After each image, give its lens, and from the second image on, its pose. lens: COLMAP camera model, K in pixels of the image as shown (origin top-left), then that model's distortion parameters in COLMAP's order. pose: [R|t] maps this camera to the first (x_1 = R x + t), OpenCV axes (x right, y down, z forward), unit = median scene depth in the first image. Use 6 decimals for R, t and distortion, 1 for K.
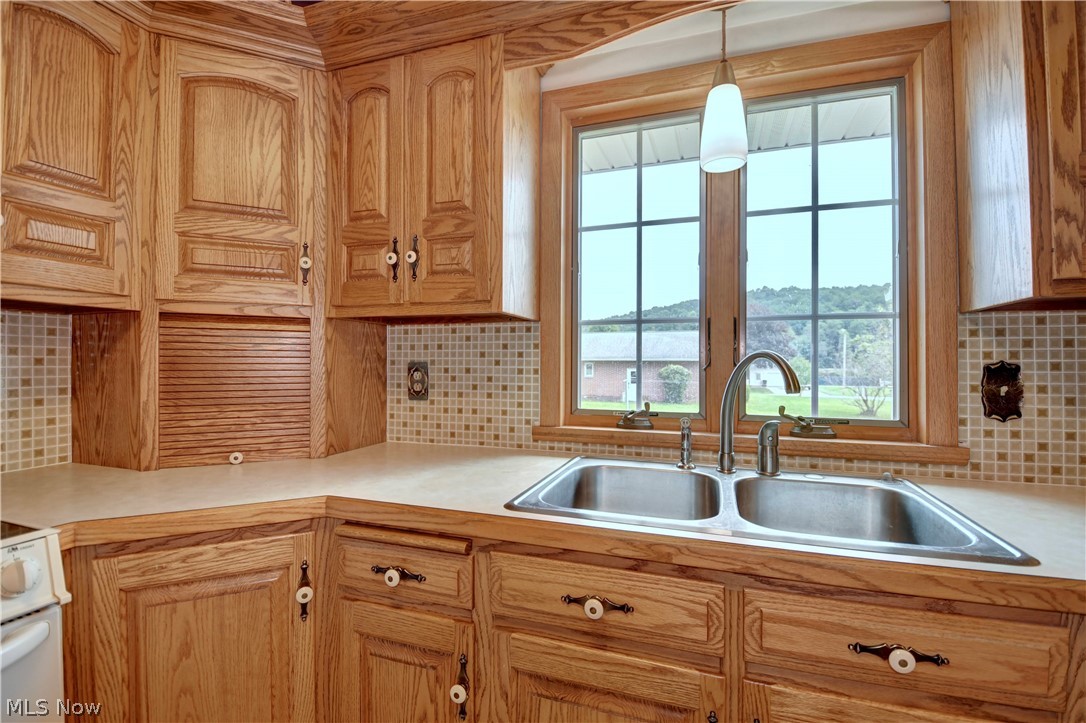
lens RADIAL K [[487.3, 0, 547.0], [0, 487.3, 359.4], [0, 0, 1]] dist [0.001563, -0.014338]
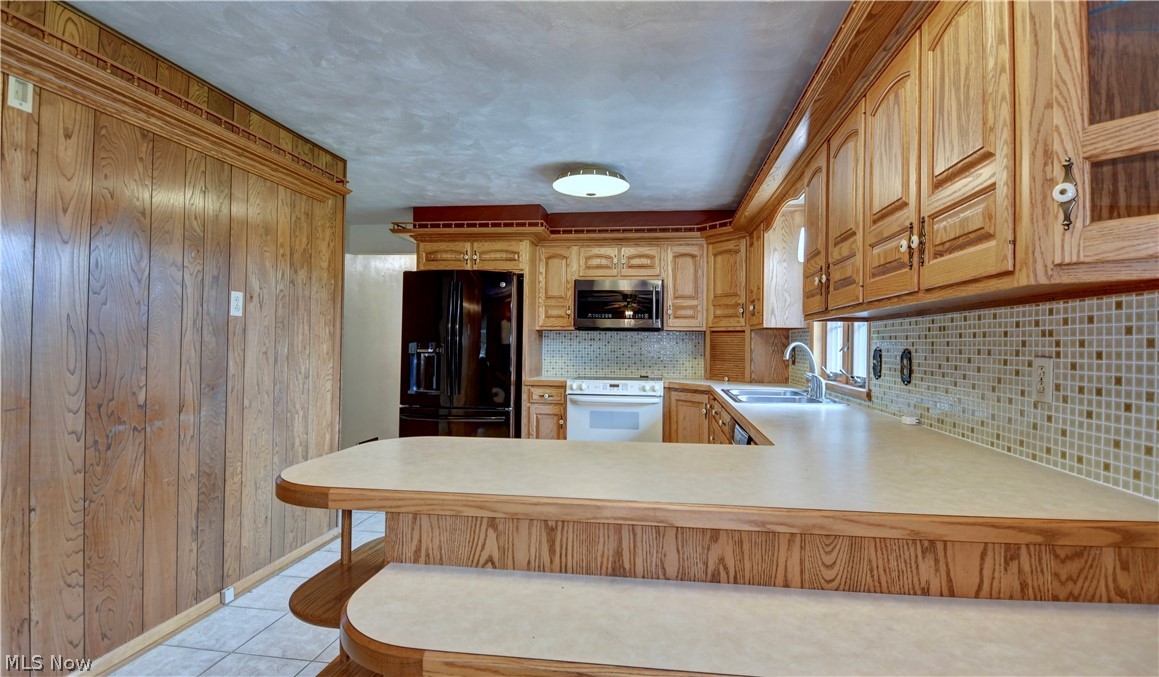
lens RADIAL K [[550.6, 0, 588.2], [0, 550.6, 339.1], [0, 0, 1]] dist [-0.003543, -0.005126]
pose [[0.193745, -0.009048, -0.981010, 2.608340], [-0.003694, 0.999944, -0.009952, -0.003055], [0.981045, 0.005552, 0.193701, -0.492862]]
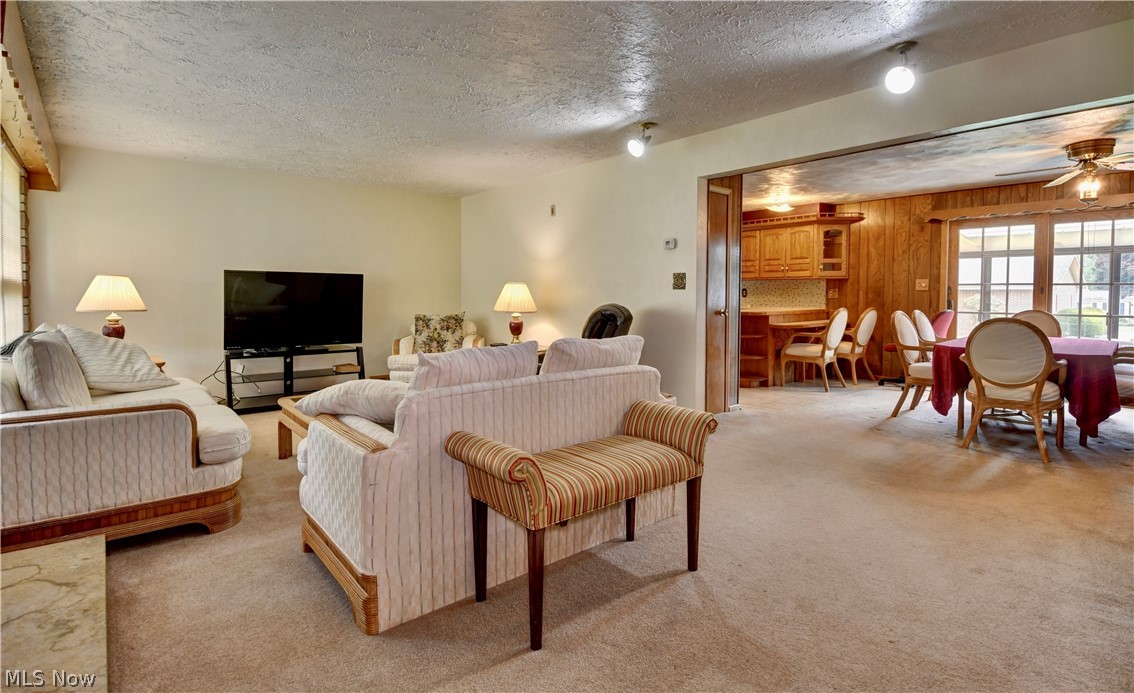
lens RADIAL K [[542.0, 0, 565.2], [0, 542.0, 315.0], [0, 0, 1]] dist [0.007489, -0.017508]
pose [[0.856126, 0.017918, -0.516456, 2.659843], [0.006397, 0.998955, 0.045262, 0.018635], [0.516727, -0.042054, 0.855117, -6.053704]]
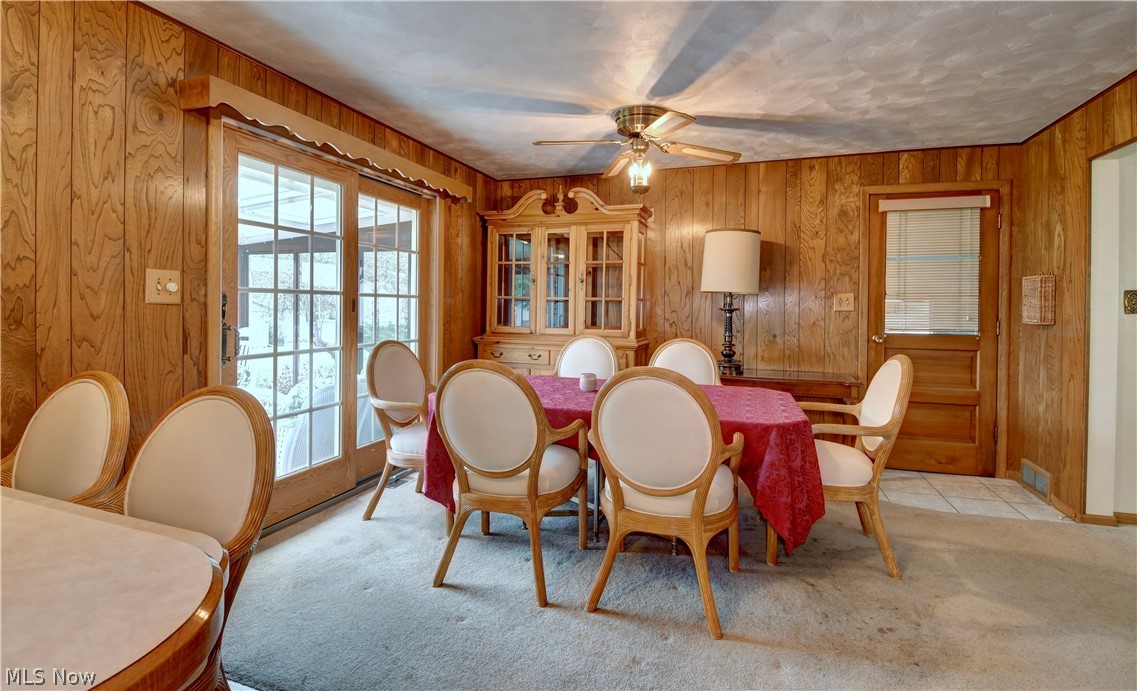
lens RADIAL K [[543.4, 0, 566.1], [0, 543.4, 311.3], [0, 0, 1]] dist [0.007489, -0.017508]
pose [[0.003126, -0.014817, 0.999885, 1.165349], [-0.021285, 0.999663, 0.014880, 0.011633], [-0.999769, -0.021329, 0.002809, -1.094281]]
